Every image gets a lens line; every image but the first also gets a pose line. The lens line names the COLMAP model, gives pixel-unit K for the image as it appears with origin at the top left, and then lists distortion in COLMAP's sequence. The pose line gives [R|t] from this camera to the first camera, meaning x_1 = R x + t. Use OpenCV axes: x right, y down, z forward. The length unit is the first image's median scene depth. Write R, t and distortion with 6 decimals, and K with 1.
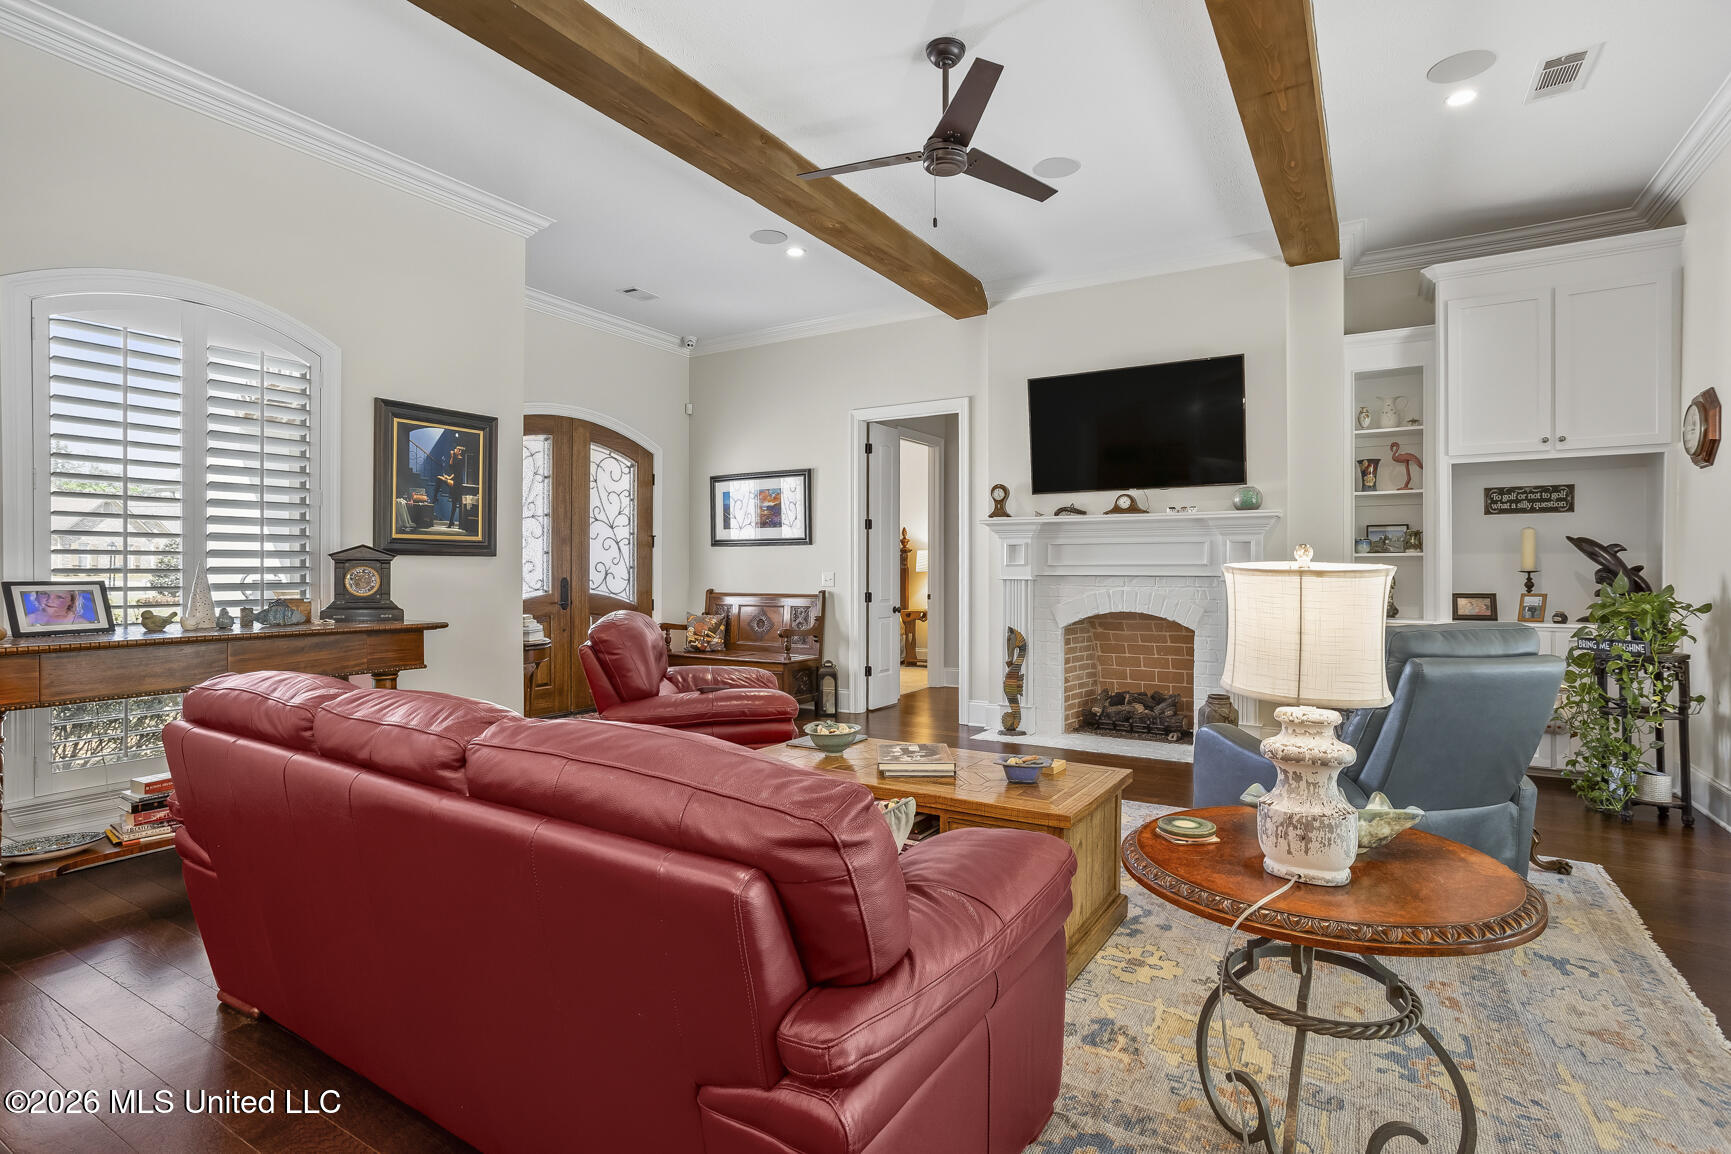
lens RADIAL K [[842.3, 0, 831.5], [0, 842.3, 555.2], [0, 0, 1]] dist [-0.010733, 0.010097]
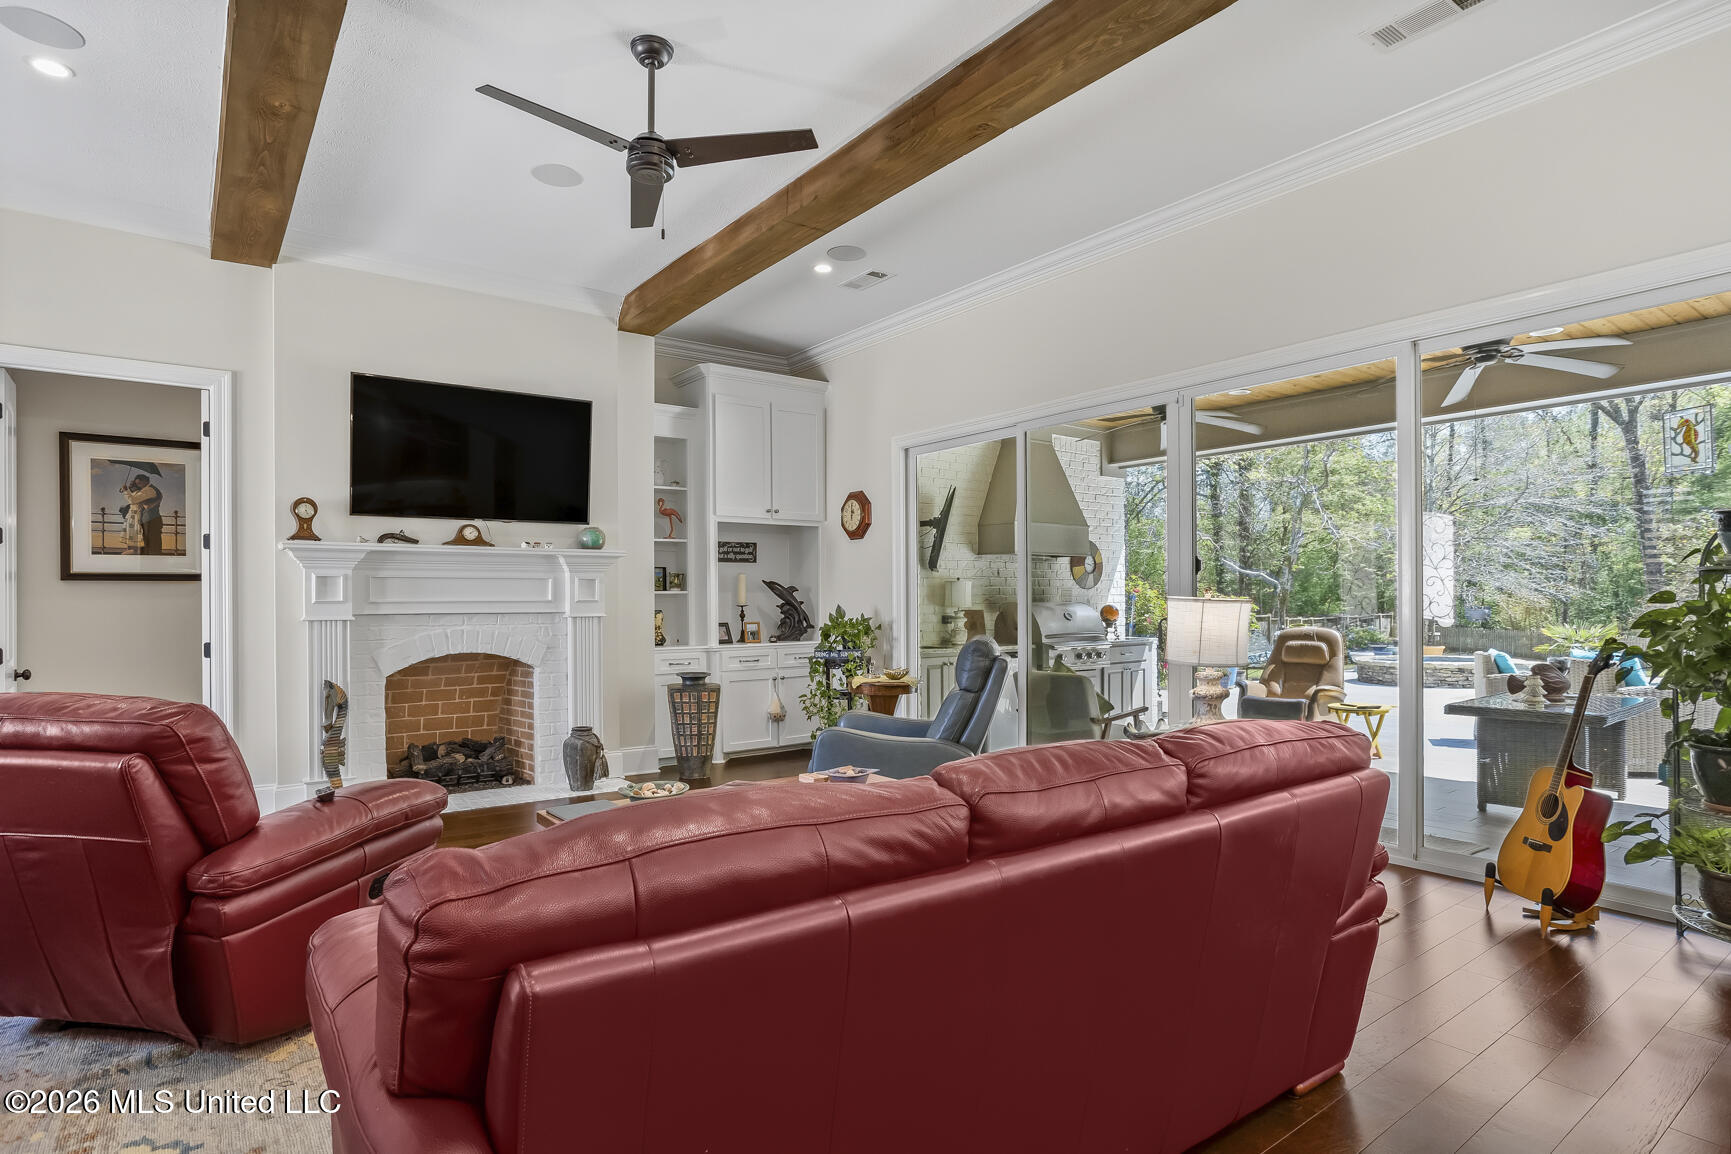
lens RADIAL K [[918.4, 0, 884.2], [0, 918.4, 604.6], [0, 0, 1]] dist [-0.034856, 0.021307]
pose [[0.366272, -0.003960, 0.930499, -0.407784], [-0.003540, 0.999978, 0.005649, 0.007692], [-0.930501, -0.005363, 0.366250, 0.215149]]
